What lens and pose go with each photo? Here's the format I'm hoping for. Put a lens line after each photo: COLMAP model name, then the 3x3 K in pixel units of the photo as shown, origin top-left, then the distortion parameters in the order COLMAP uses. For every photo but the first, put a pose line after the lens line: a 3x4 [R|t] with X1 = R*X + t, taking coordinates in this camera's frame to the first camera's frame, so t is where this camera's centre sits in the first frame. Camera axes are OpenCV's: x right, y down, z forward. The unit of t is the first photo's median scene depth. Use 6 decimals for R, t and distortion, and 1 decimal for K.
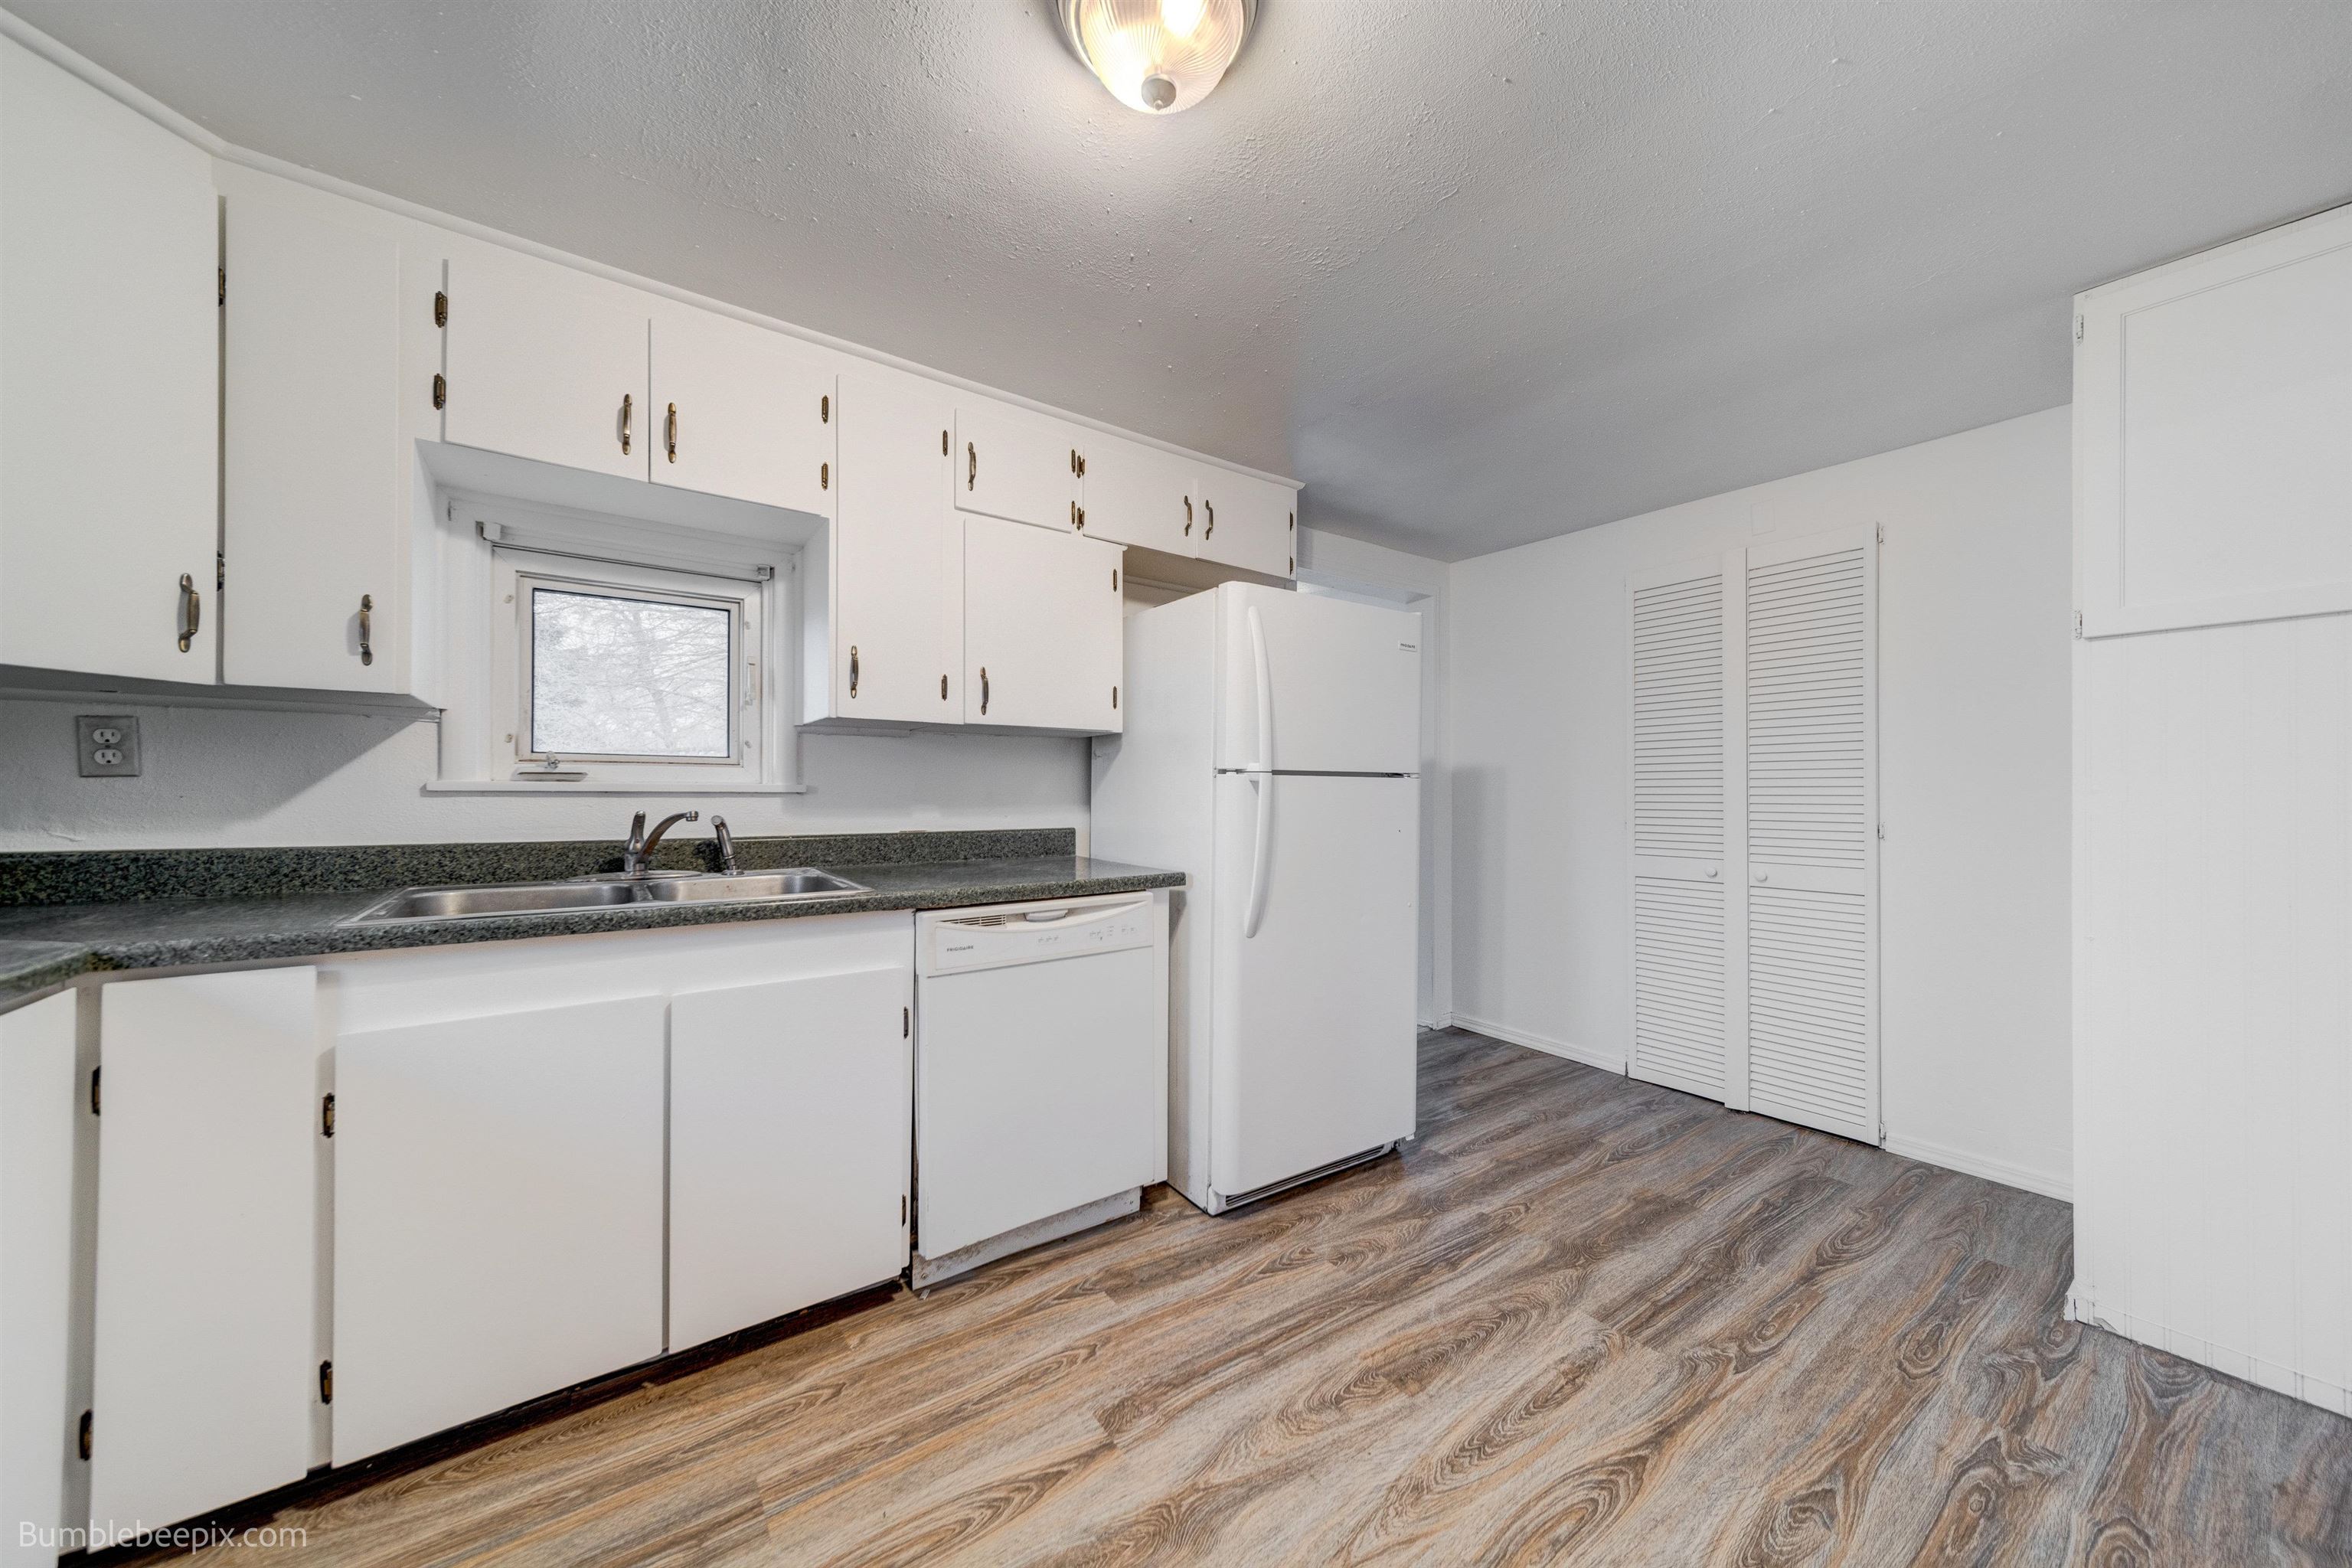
lens RADIAL K [[796.8, 0, 1176.0], [0, 796.8, 784.0], [0, 0, 1]] dist [0.008200, -0.000229]
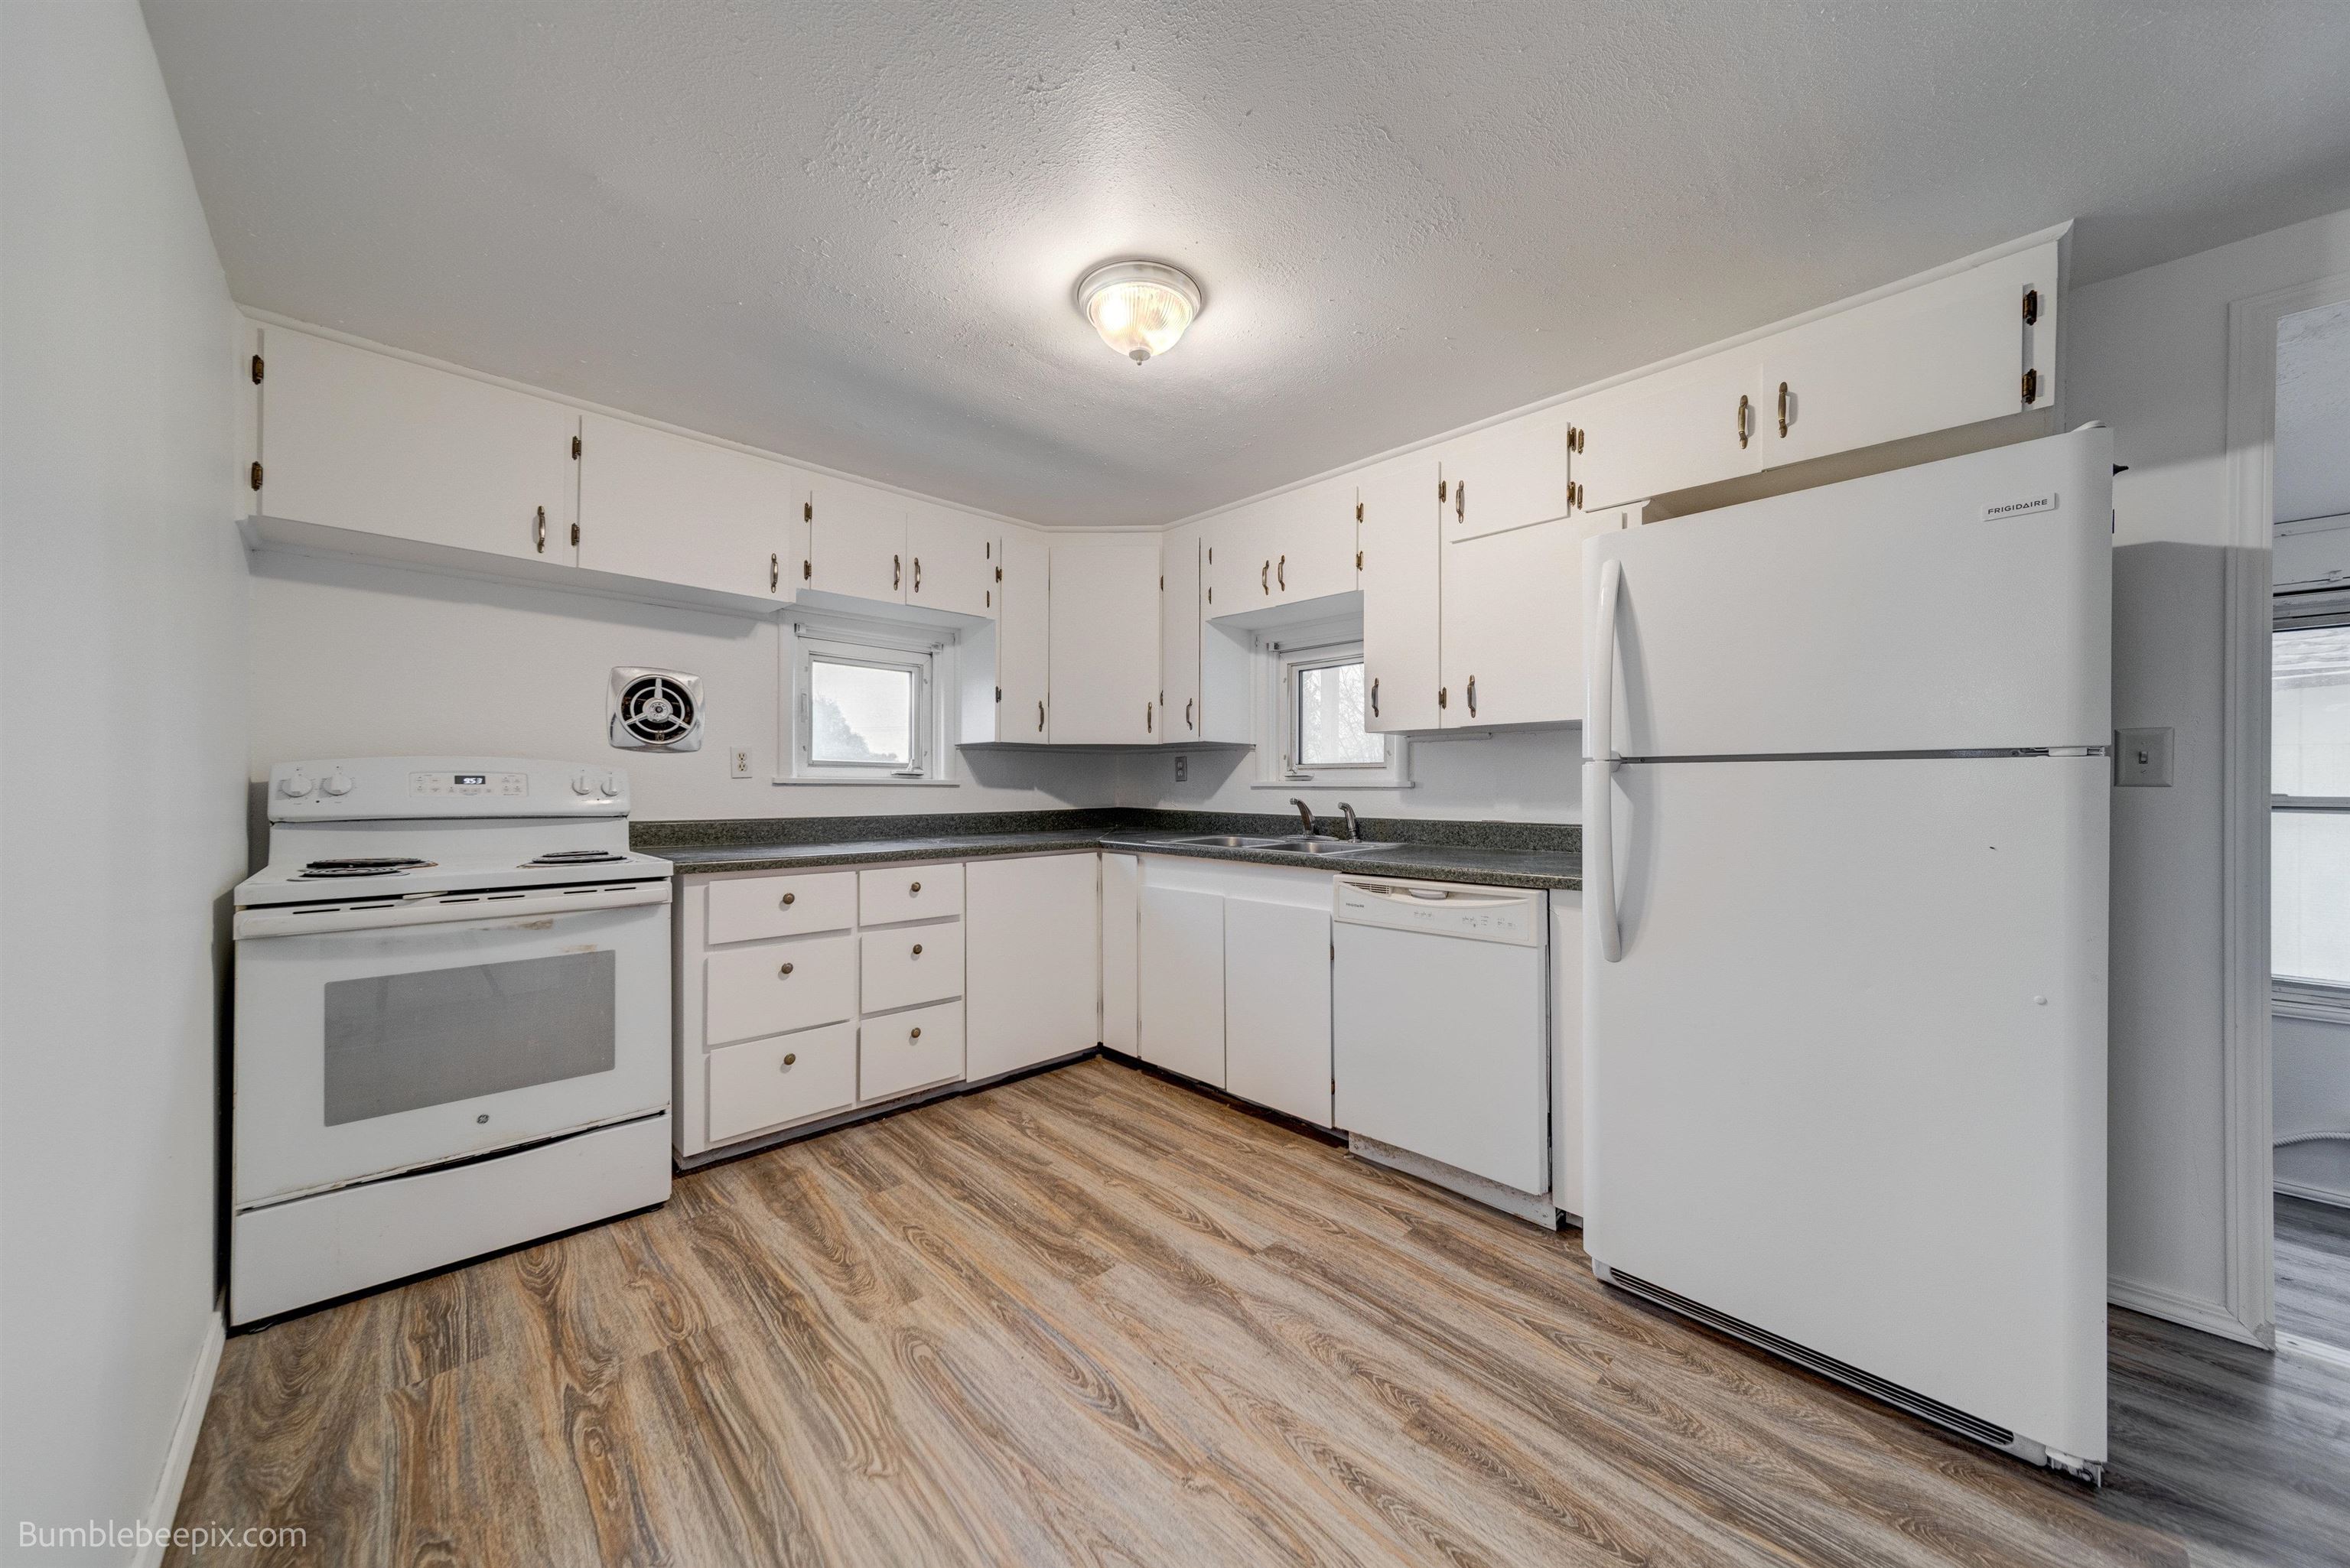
lens RADIAL K [[796.0, 0, 1175.0], [0, 796.0, 784.0], [0, 0, 1]] dist [0.008200, -0.000229]
pose [[0.167591, -0.006449, -0.985835, 0.993272], [0.010746, 0.999931, -0.004714, 0.009607], [0.985798, -0.009804, 0.167649, 0.498358]]
